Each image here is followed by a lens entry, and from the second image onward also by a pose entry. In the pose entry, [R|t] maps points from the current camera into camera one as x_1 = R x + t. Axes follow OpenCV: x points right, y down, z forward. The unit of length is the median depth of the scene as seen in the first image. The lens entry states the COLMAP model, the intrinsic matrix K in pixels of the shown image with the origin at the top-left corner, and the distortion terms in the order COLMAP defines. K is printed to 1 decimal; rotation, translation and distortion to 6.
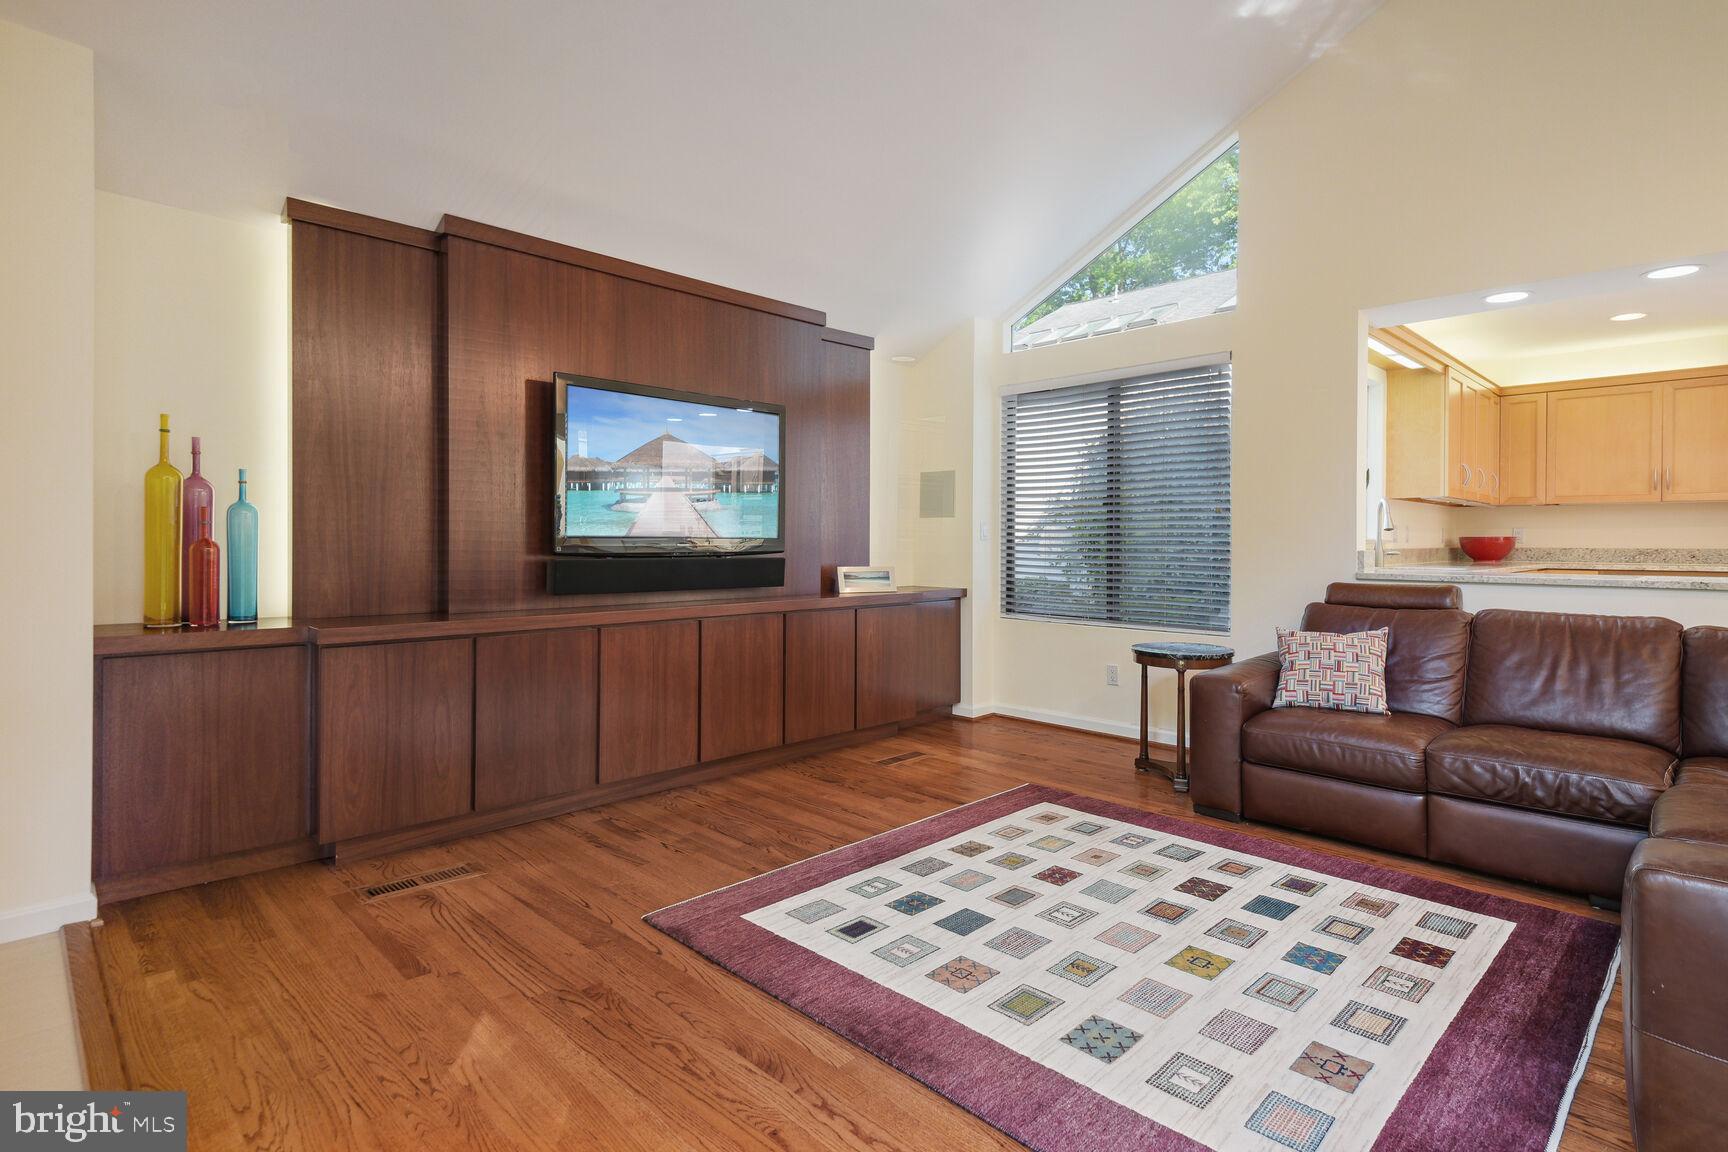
lens RADIAL K [[870.7, 0, 872.3], [0, 870.7, 546.5], [0, 0, 1]] dist [0.025375, -0.008907]
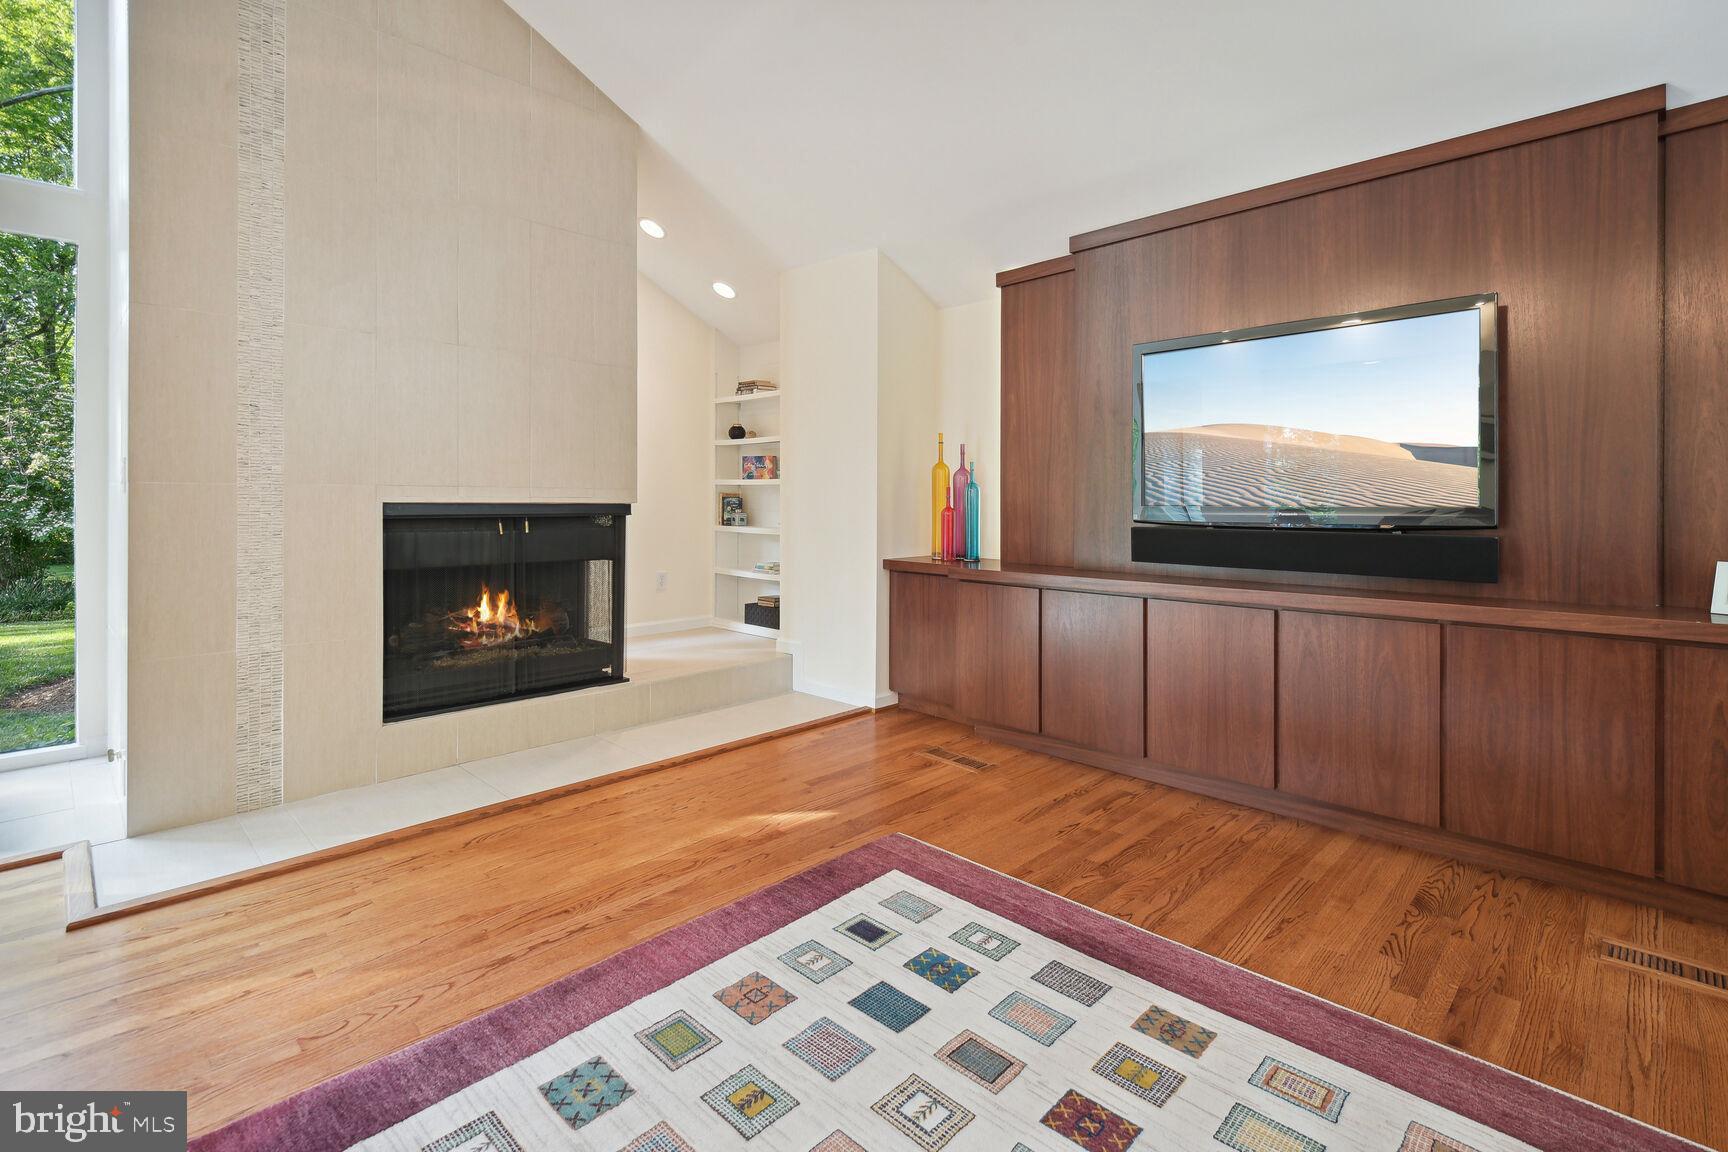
lens RADIAL K [[794.4, 0, 891.3], [0, 794.4, 511.1], [0, 0, 1]] dist [0.020684, -0.009817]
pose [[0.026253, 0.009867, -0.999607, 0.777129], [-0.007151, 0.999928, 0.009683, -0.016320], [0.999630, 0.006894, 0.026321, 0.940094]]
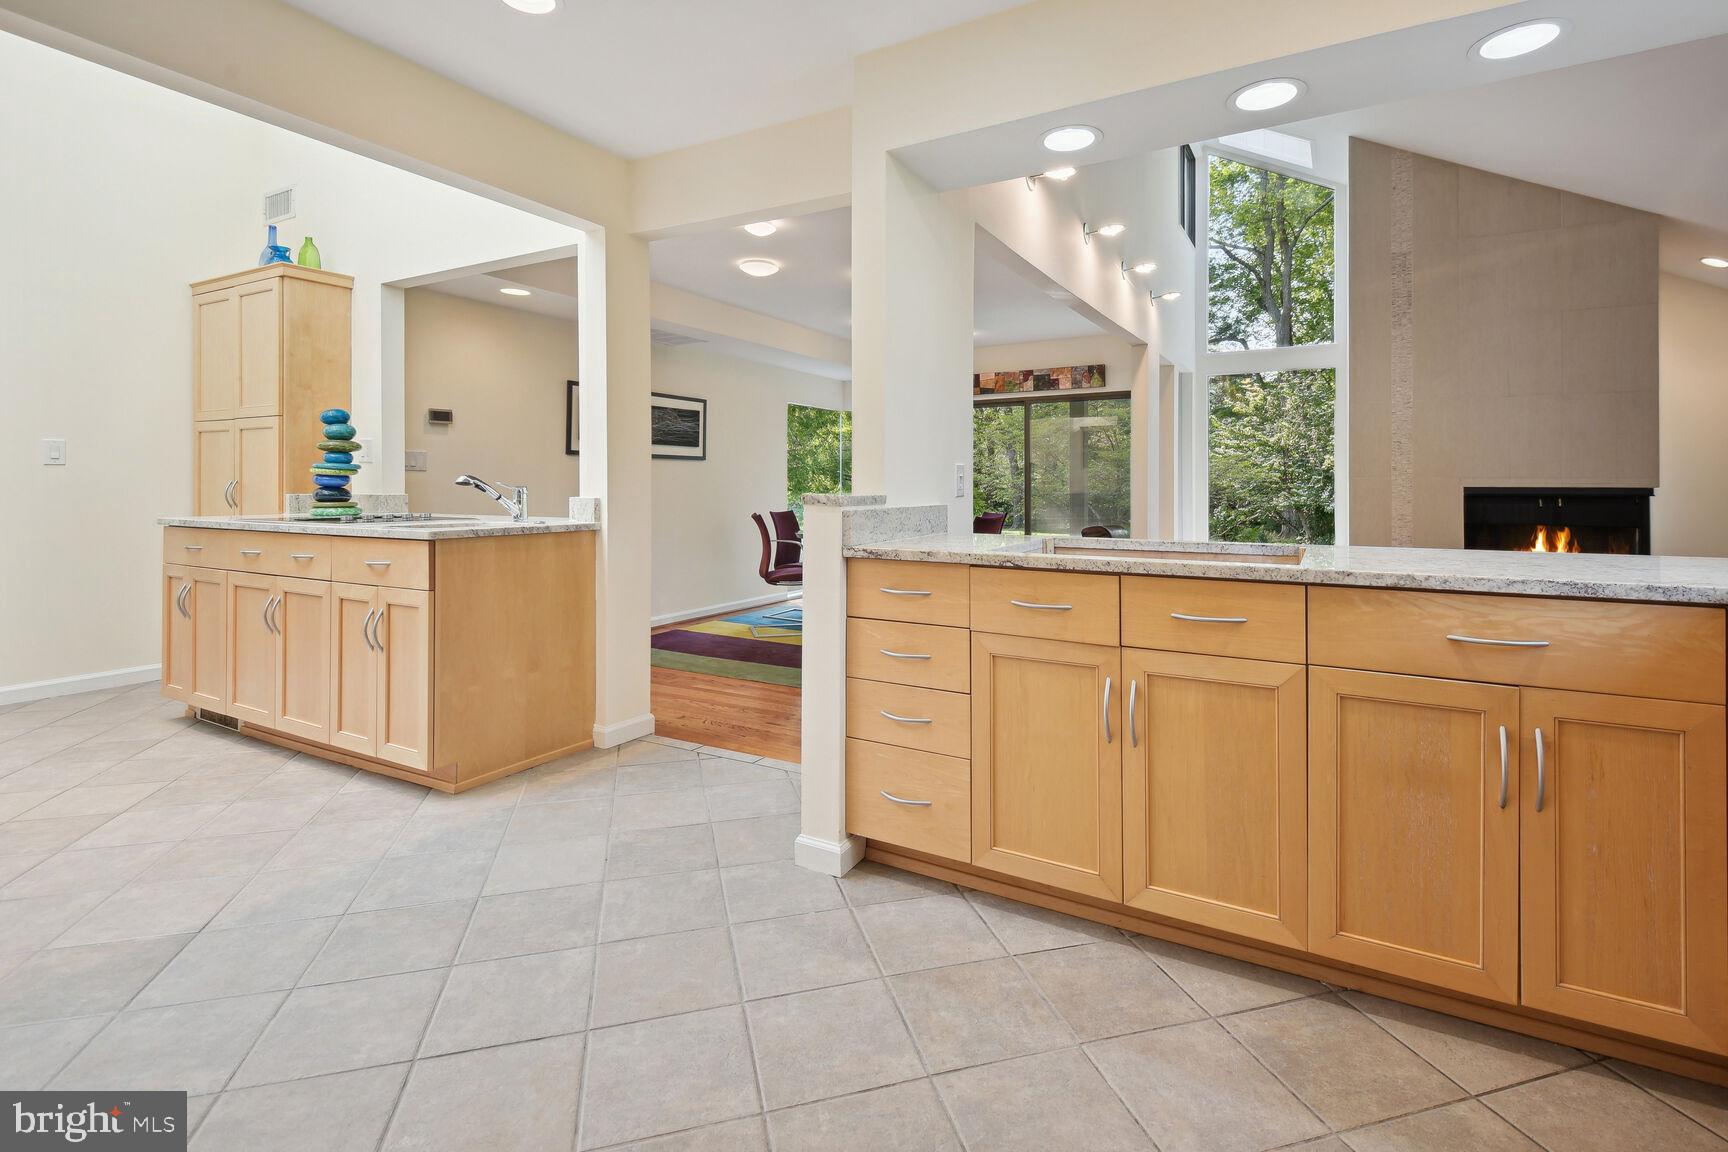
lens RADIAL K [[794.4, 0, 891.2], [0, 794.4, 483.1], [0, 0, 1]] dist [0.020684, -0.009817]
pose [[-0.961733, -0.004853, -0.273945, 1.748484], [-0.005533, 0.999983, 0.001710, -0.017080], [0.273932, 0.003160, -0.961744, 1.964478]]
